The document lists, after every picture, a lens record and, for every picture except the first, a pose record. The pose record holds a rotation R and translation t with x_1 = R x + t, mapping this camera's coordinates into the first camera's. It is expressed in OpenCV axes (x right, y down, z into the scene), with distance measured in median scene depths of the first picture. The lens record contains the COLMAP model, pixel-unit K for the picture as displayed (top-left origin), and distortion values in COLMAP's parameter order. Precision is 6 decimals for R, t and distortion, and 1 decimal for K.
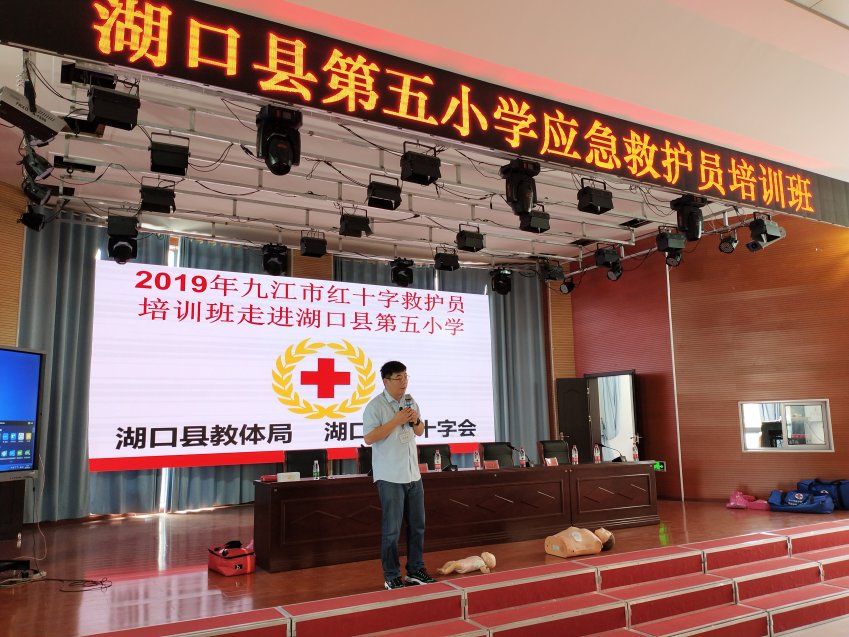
lens RADIAL K [[697.7, 0, 432.5], [0, 697.7, 314.9], [0, 0, 1]] dist [0.044546, -0.069856]
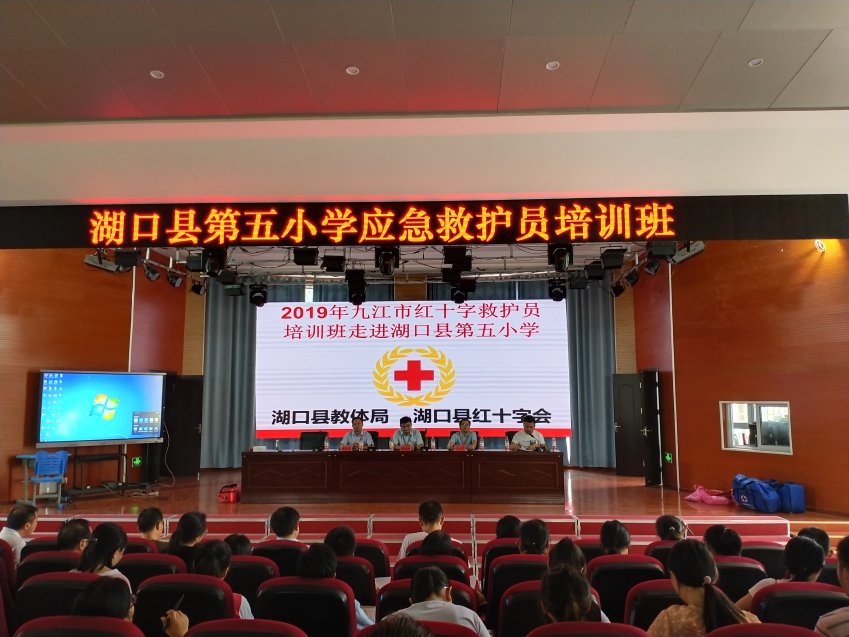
lens RADIAL K [[697.7, 0, 422.6], [0, 697.7, 320.6], [0, 0, 1]] dist [0.044546, -0.069856]
pose [[0.845857, -0.043159, -0.531660, 0.941458], [0.071557, 0.996893, 0.032920, -0.092532], [0.528588, -0.065890, 0.846318, -0.173868]]
